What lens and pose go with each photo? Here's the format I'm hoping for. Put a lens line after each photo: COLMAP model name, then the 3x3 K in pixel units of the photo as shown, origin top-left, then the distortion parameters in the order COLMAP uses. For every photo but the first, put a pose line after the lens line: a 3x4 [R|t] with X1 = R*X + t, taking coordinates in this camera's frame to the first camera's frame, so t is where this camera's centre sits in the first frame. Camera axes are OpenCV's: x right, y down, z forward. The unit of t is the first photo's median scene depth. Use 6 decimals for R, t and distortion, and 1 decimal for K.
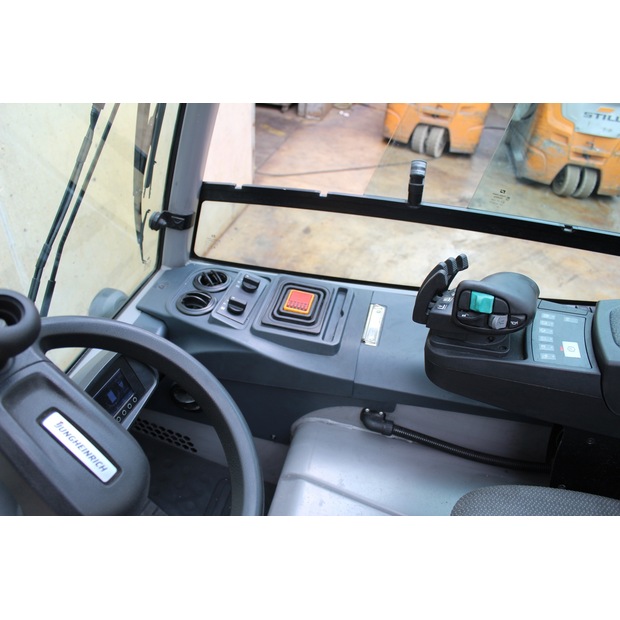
lens RADIAL K [[515.6, 0, 309.7], [0, 515.6, 312.3], [0, 0, 1]] dist [-0.145802, 0.115182]
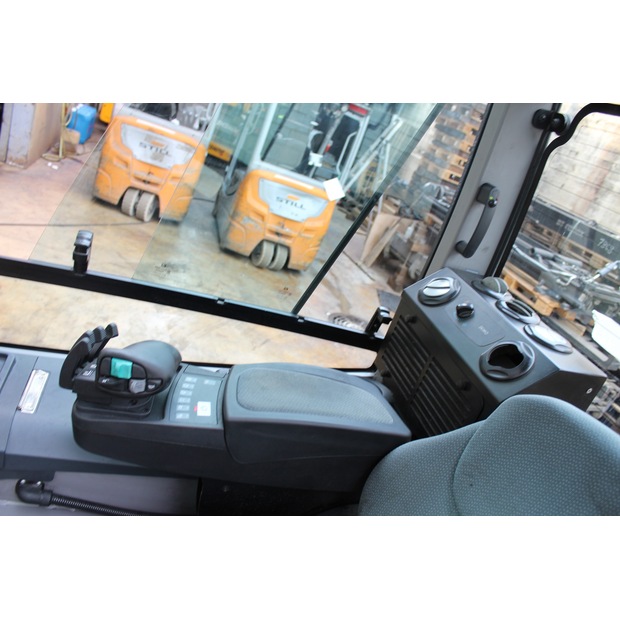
lens RADIAL K [[515.6, 0, 309.7], [0, 515.6, 310.8], [0, 0, 1]] dist [-0.145802, 0.115182]
pose [[0.854917, 0.037839, 0.517382, 0.075264], [0.026918, 0.992757, -0.117085, -0.002823], [-0.518065, 0.114025, 0.847707, -0.087891]]
